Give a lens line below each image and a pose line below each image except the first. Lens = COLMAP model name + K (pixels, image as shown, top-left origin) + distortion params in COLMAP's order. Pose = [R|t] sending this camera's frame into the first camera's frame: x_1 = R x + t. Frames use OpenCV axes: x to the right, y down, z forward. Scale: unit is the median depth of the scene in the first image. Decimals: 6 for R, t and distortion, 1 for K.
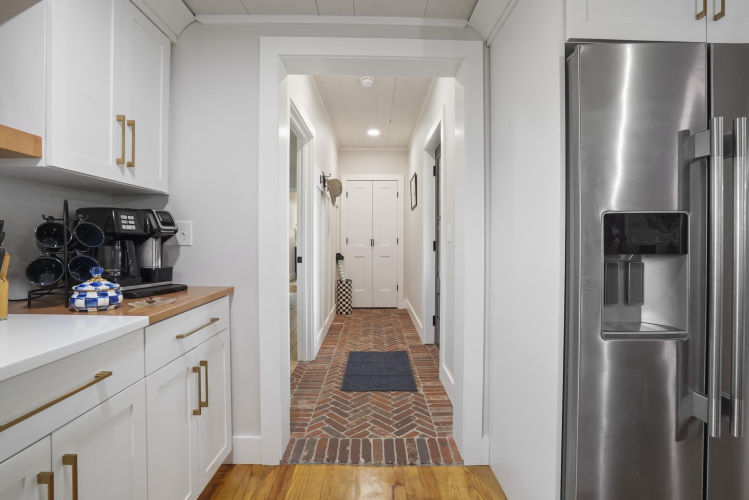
lens RADIAL K [[355.6, 0, 375.4], [0, 355.6, 247.4], [0, 0, 1]] dist [-0.071608, 0.030932]
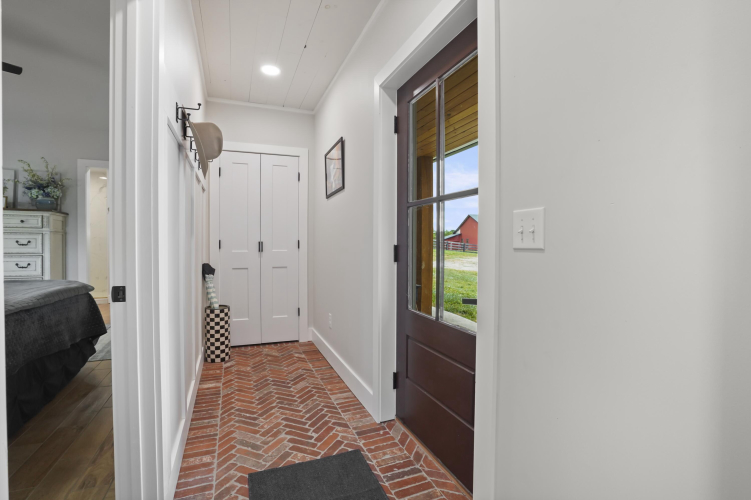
lens RADIAL K [[356.5, 0, 376.4], [0, 356.5, 247.4], [0, 0, 1]] dist [-0.071608, 0.030932]
pose [[0.930650, -0.005955, 0.365862, -0.052864], [0.008373, 0.999952, -0.005024, -0.007413], [-0.365815, 0.007739, 0.930655, 0.325175]]
